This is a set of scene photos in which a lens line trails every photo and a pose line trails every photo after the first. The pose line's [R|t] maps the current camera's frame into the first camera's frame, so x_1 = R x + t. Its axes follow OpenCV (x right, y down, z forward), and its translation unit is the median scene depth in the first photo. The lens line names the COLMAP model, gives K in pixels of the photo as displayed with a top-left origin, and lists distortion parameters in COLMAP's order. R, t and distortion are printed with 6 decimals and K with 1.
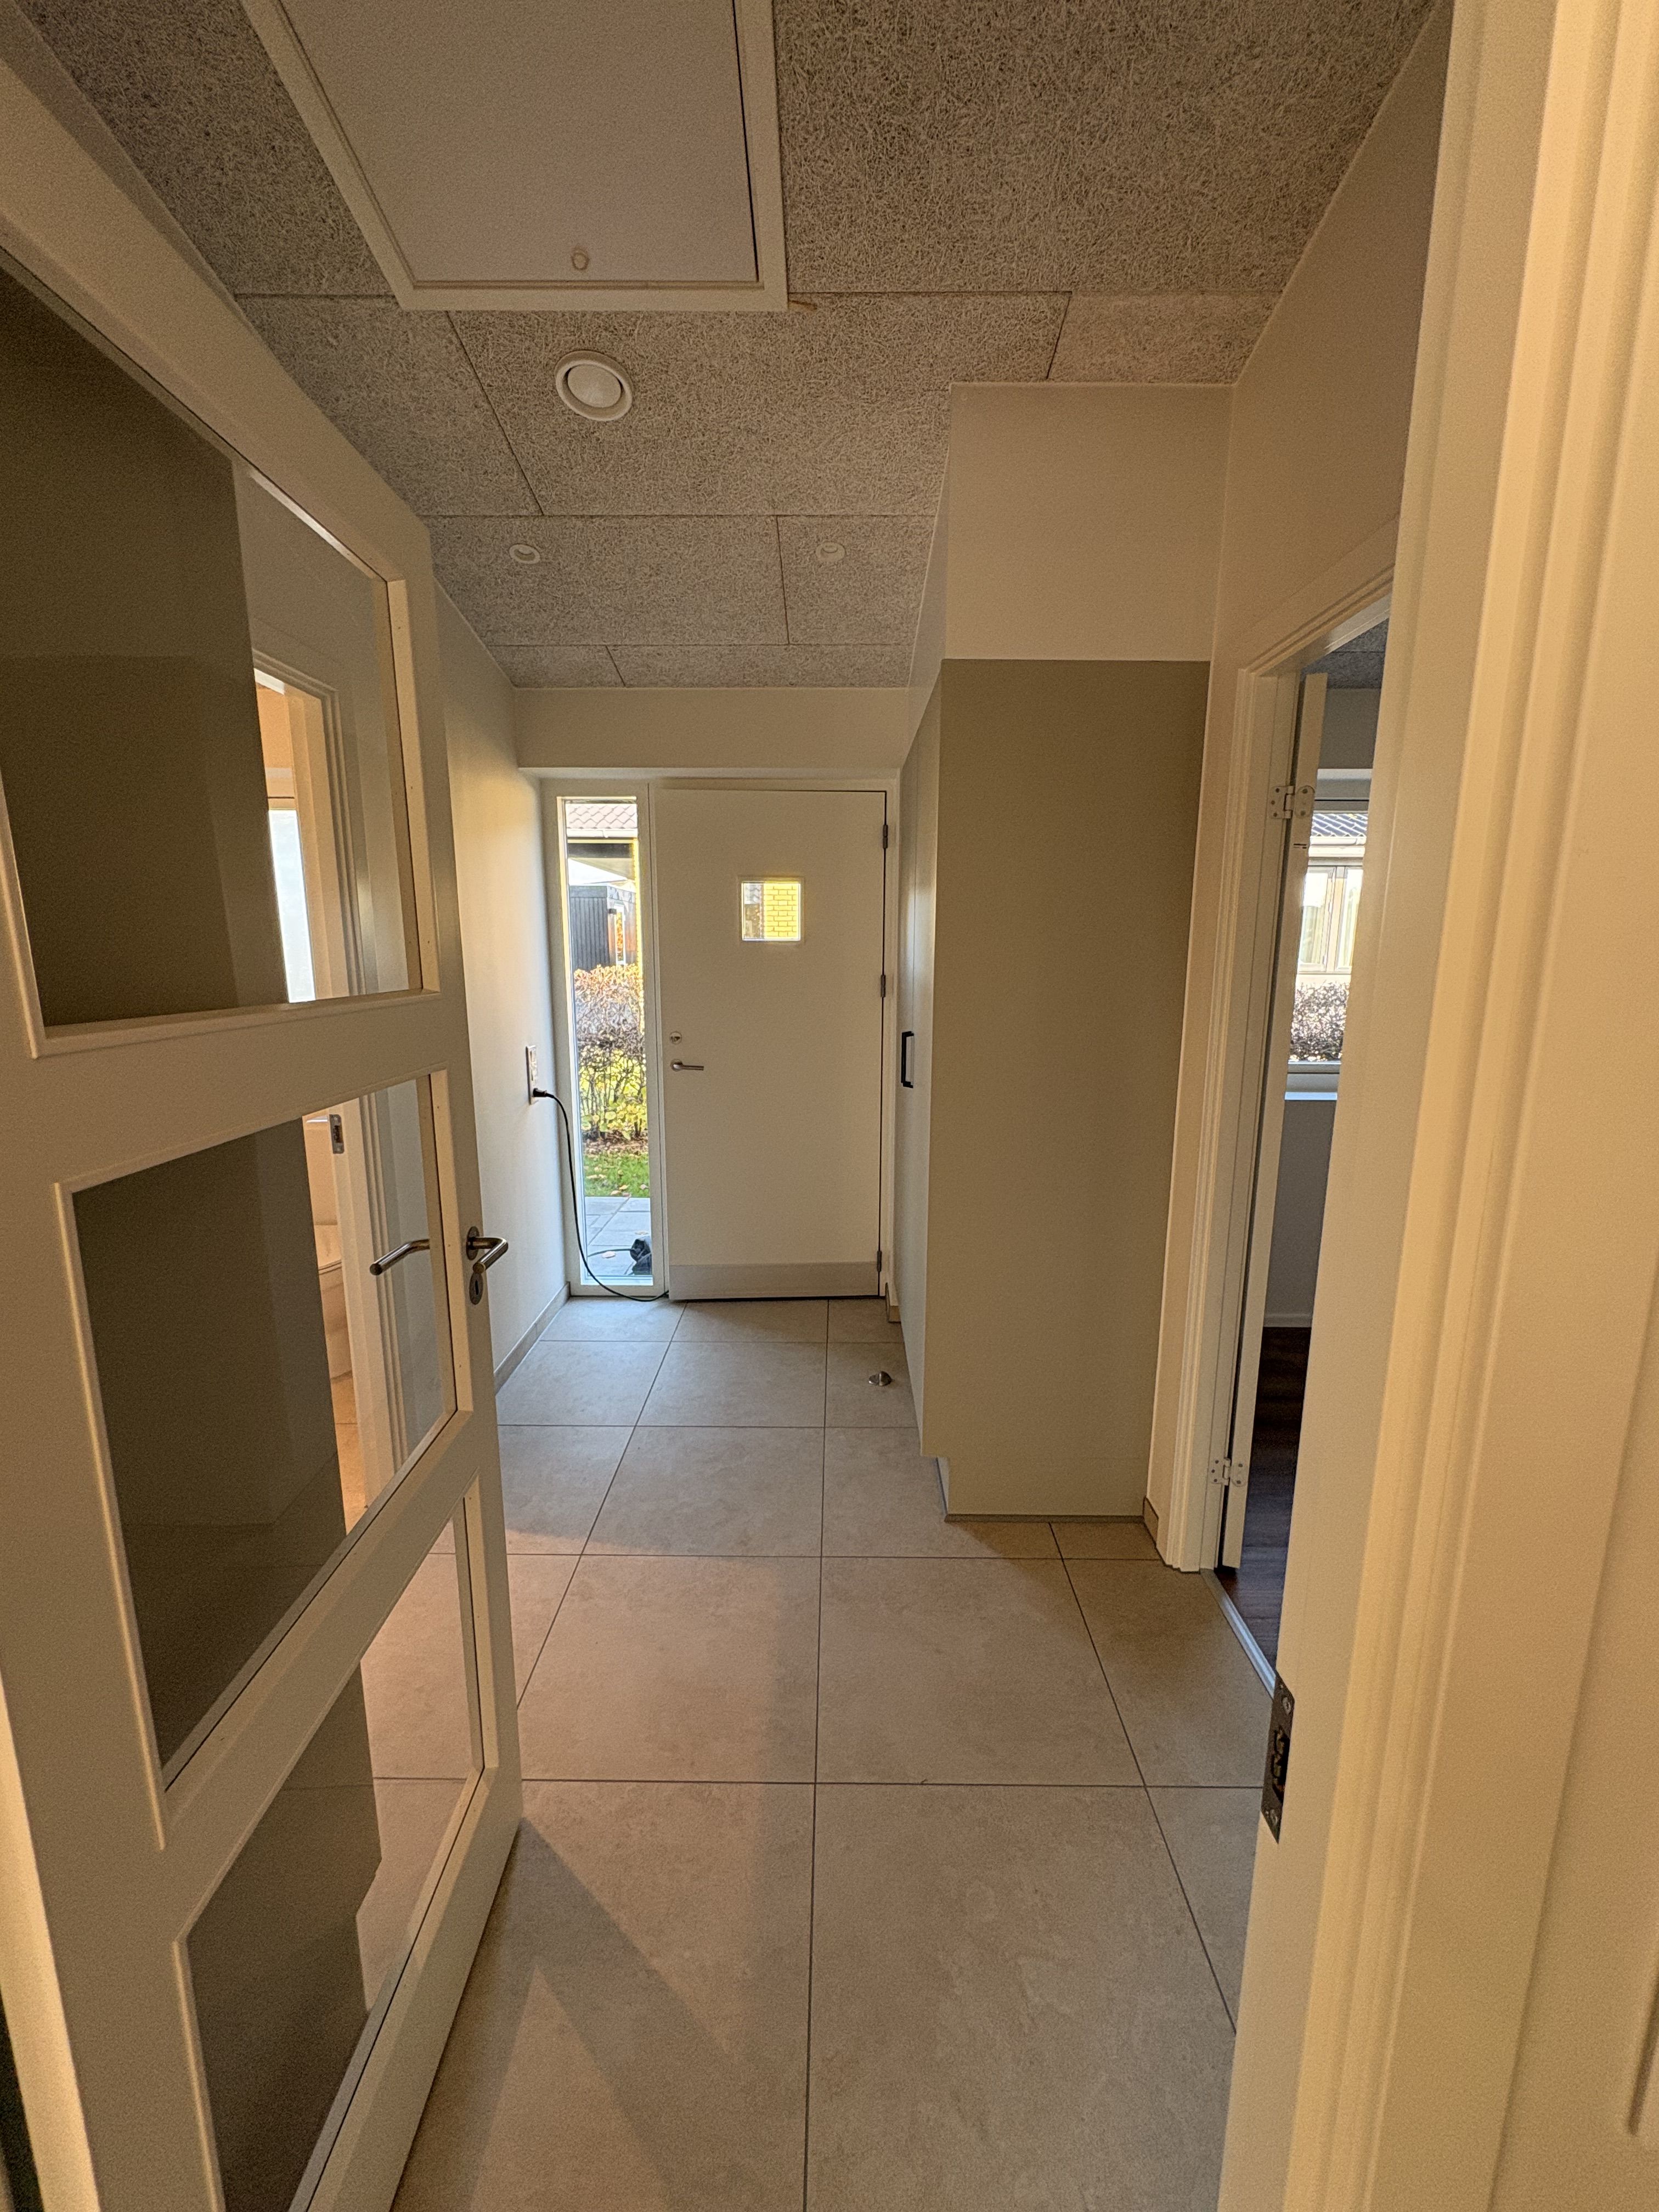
lens RADIAL K [[882.3, 0, 829.1], [0, 882.3, 1106.7], [0, 0, 1]] dist [-0.000381, 0.000257]
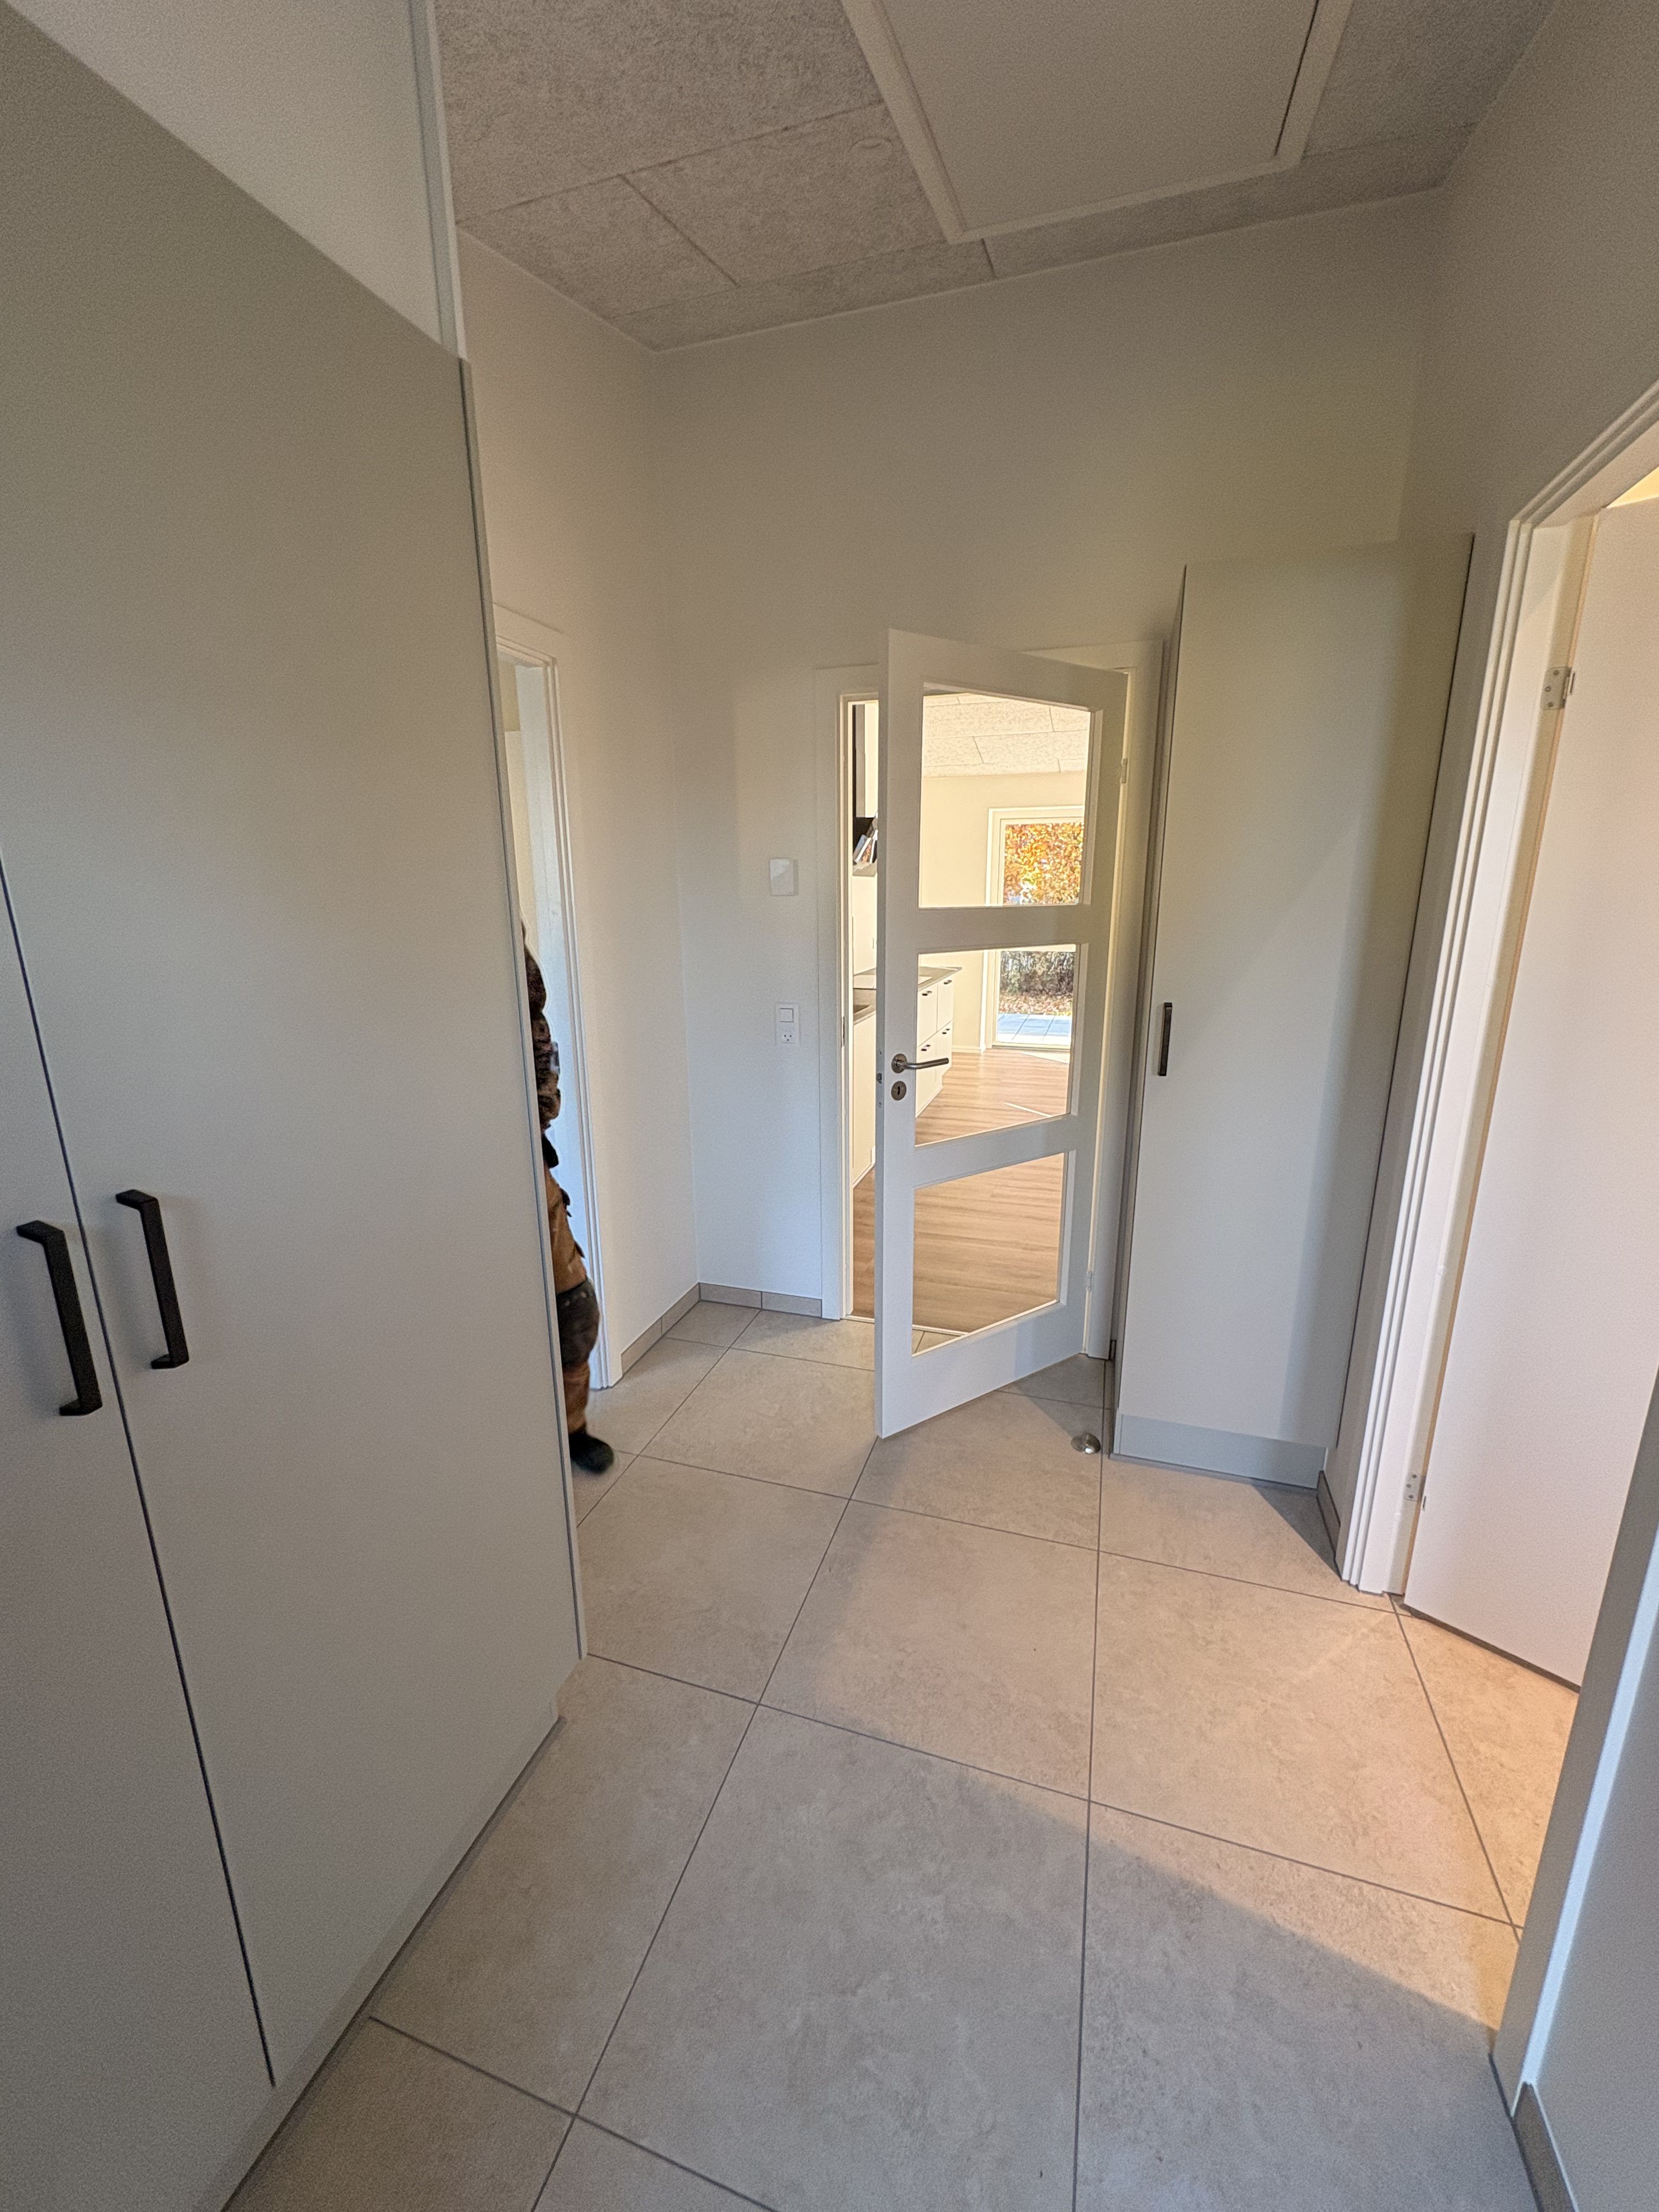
lens RADIAL K [[882.3, 0, 826.3], [0, 882.3, 1107.1], [0, 0, 1]] dist [-0.000381, 0.000257]
pose [[-0.953372, -0.066648, 0.294346, -0.272383], [0.059554, 0.914587, 0.399980, -0.279293], [-0.295863, 0.398859, -0.867973, 1.543333]]
